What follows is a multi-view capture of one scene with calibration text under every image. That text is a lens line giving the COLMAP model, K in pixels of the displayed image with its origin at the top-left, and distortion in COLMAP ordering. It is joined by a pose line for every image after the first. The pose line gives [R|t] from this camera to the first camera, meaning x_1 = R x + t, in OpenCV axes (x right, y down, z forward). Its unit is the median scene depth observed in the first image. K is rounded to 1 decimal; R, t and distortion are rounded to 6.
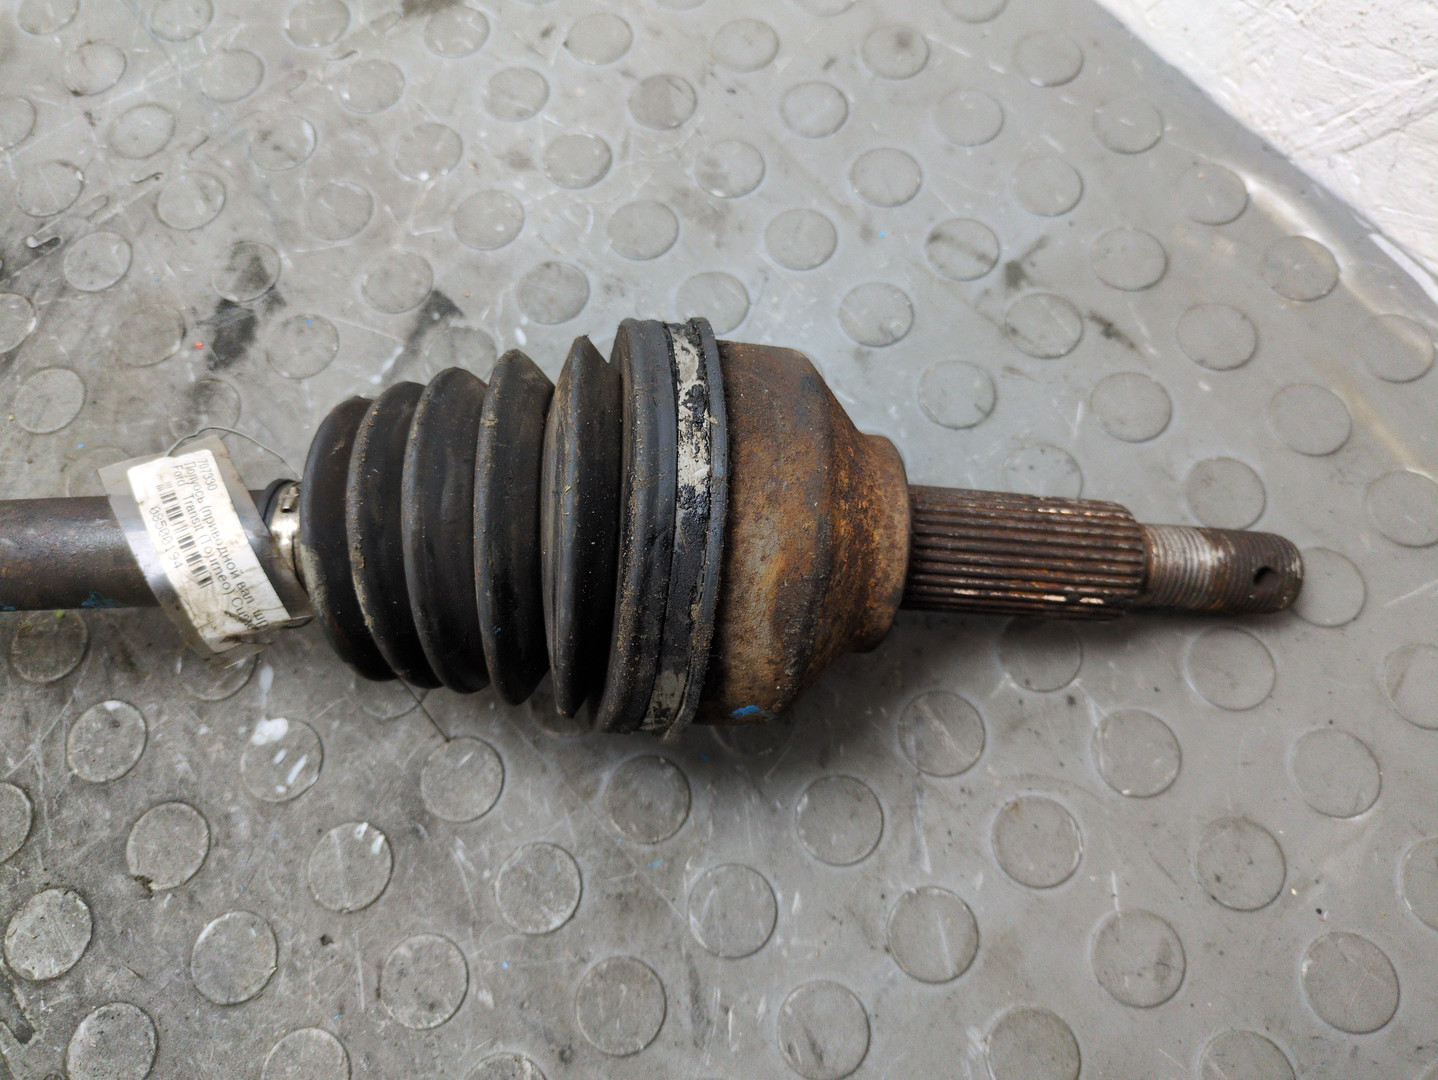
lens RADIAL K [[1083.3, 0, 764.9], [0, 1083.3, 543.1], [0, 0, 1]] dist [0.001256, -0.011886]
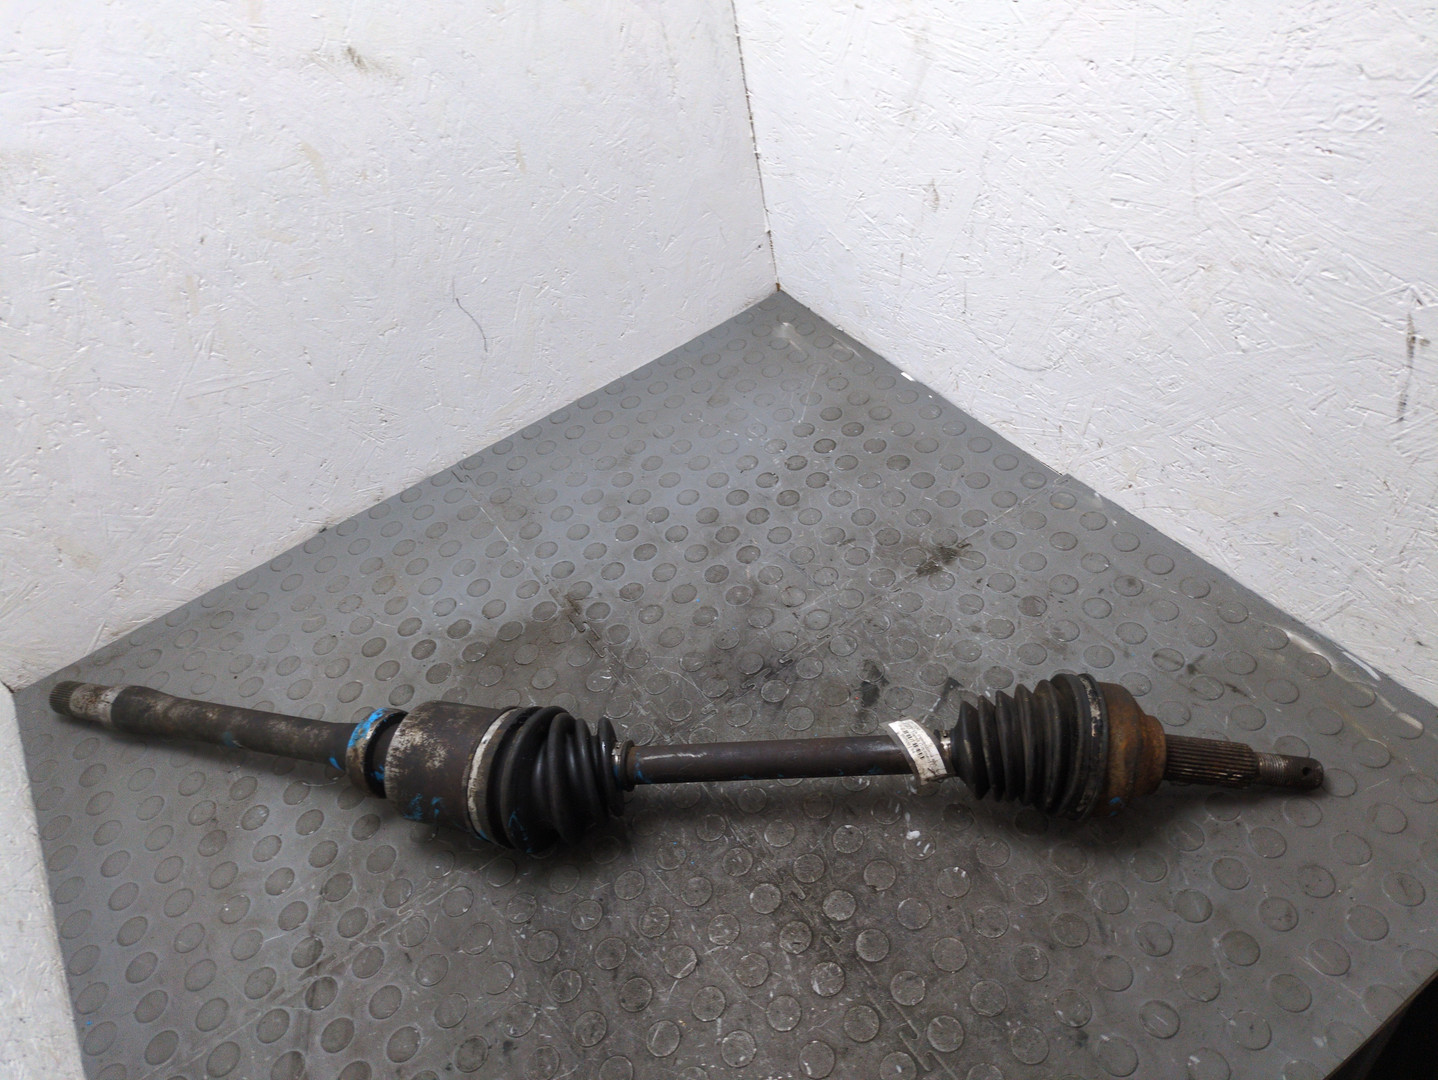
lens RADIAL K [[1117.5, 0, 740.0], [0, 1117.5, 530.9], [0, 0, 1]] dist [0.066345, -0.075956]
pose [[0.988165, -0.027911, -0.150834, -0.393692], [-0.039788, 0.903017, -0.427758, 0.613686], [0.148145, 0.428697, 0.891220, -1.595828]]
